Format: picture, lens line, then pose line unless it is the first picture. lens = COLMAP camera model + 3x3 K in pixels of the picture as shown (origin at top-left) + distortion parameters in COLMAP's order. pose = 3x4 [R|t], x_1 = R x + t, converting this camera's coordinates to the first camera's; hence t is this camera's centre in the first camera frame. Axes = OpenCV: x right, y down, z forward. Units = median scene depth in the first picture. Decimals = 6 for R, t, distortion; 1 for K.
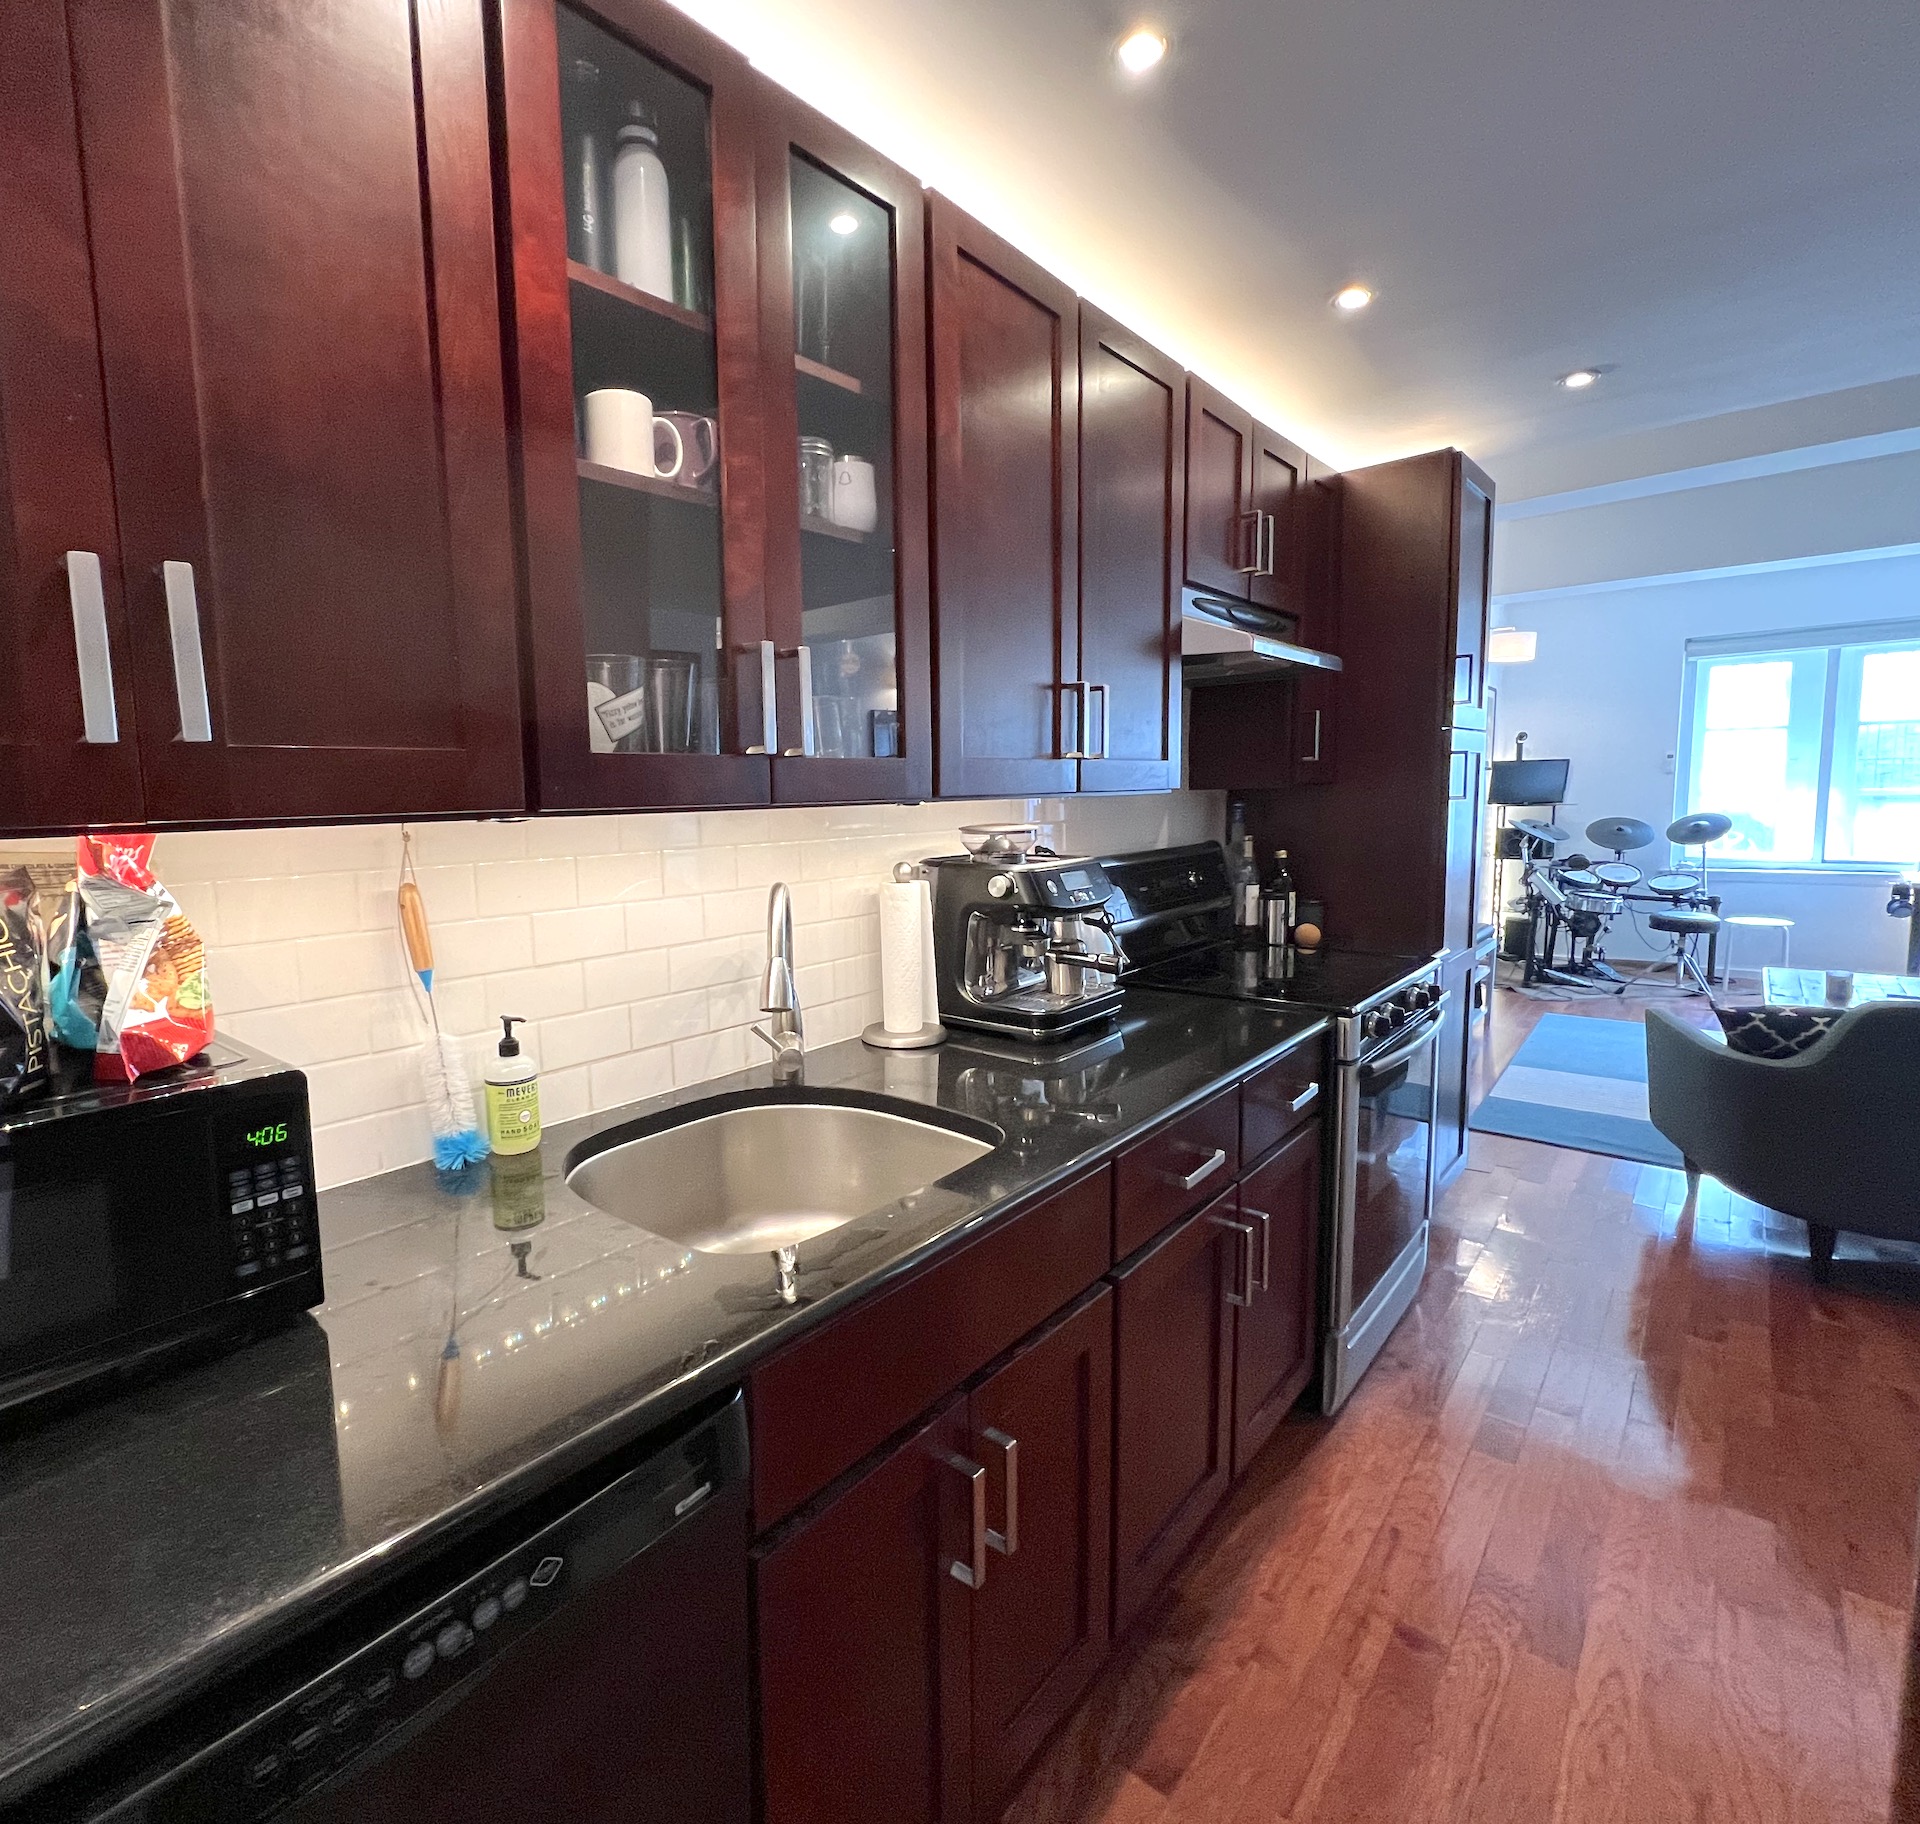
lens RADIAL K [[971.2, 0, 855.7], [0, 971.2, 895.0], [0, 0, 1]] dist [0.001279, 0.000883]
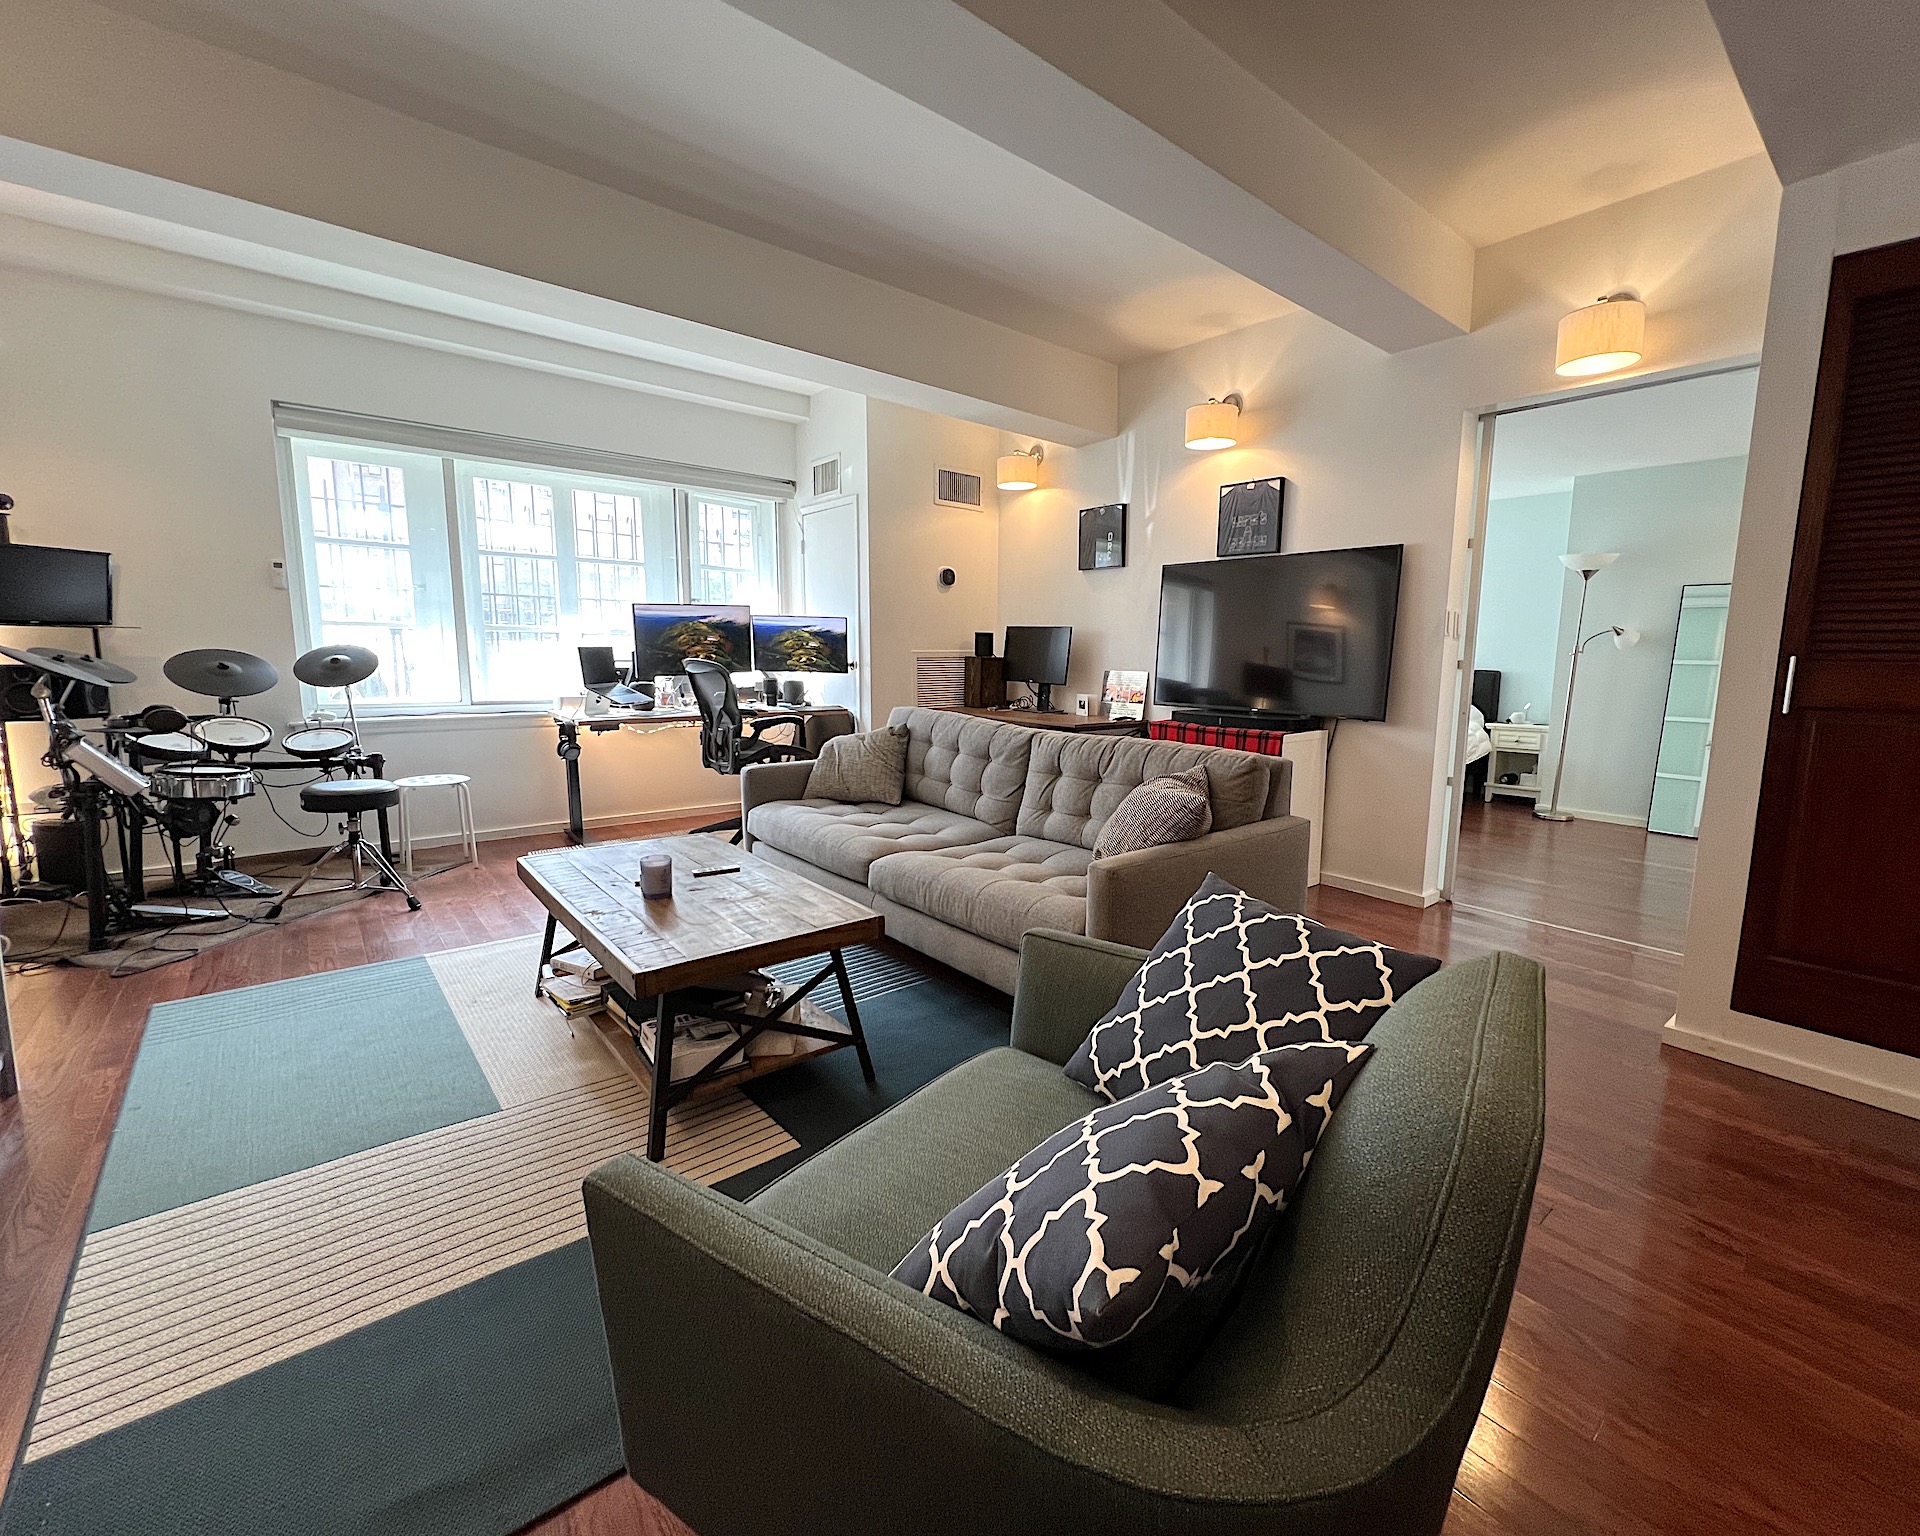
lens RADIAL K [[834.7, 0, 1037.4], [0, 834.7, 774.0], [0, 0, 1]] dist [-0.001665, 0.000027]
pose [[0.108289, -0.117965, 0.987096, 0.281810], [0.080927, 0.990685, 0.109516, -0.012457], [-0.990820, 0.068024, 0.116827, 0.395261]]
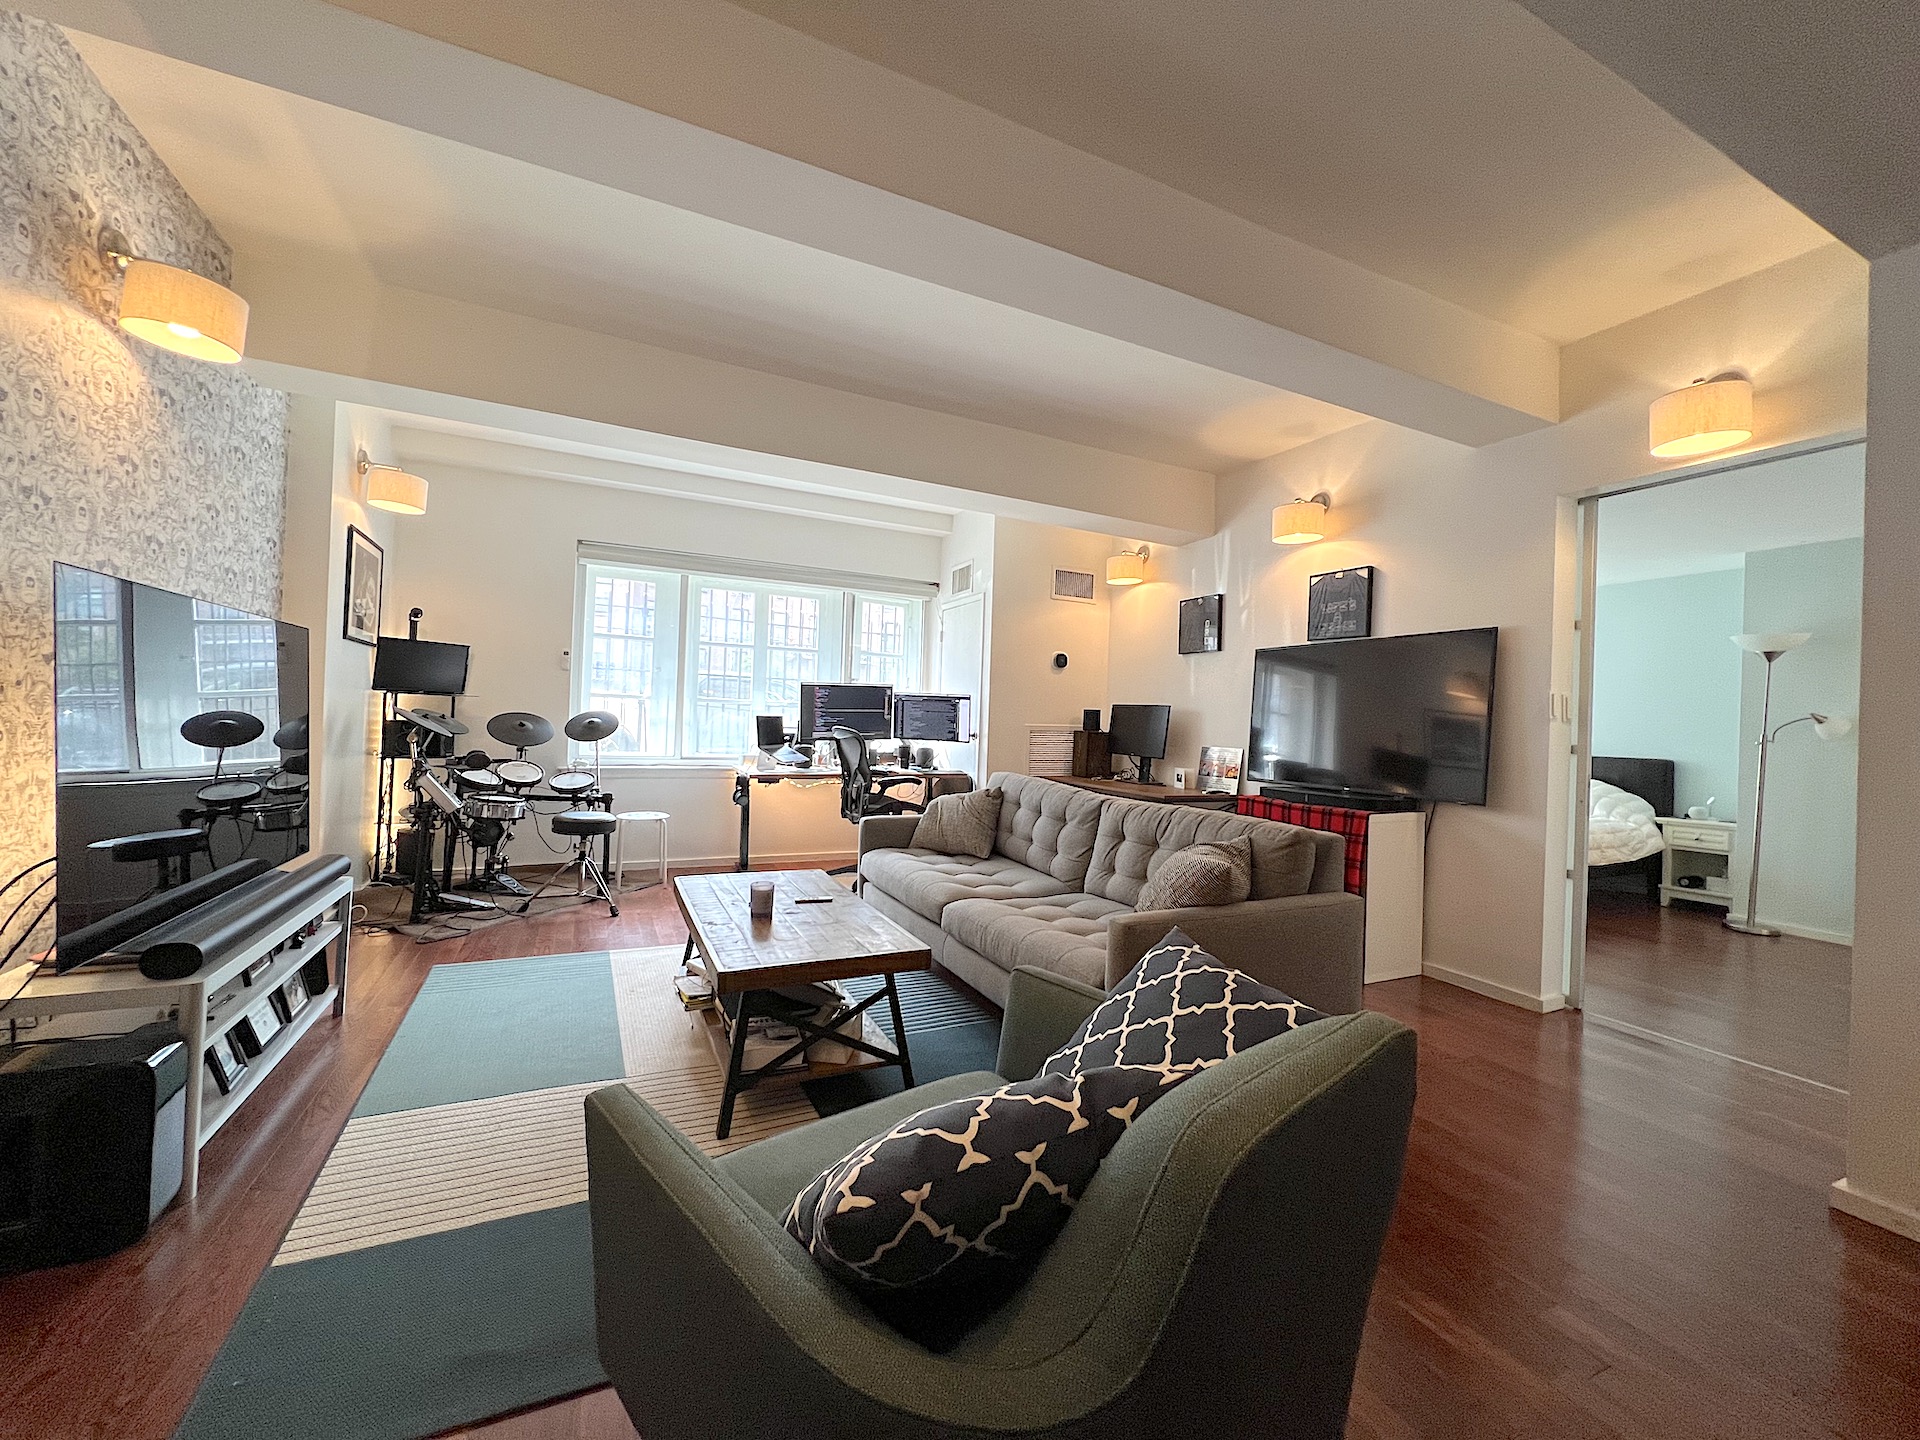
lens RADIAL K [[772.6, 0, 960.0], [0, 772.6, 720.0], [0, 0, 1]] dist [-0.001301, -0.000151]
pose [[0.378426, 0.040832, 0.924731, 0.271638], [0.046639, 0.996917, -0.063106, -0.006580], [-0.924456, 0.067009, 0.375354, 0.347747]]
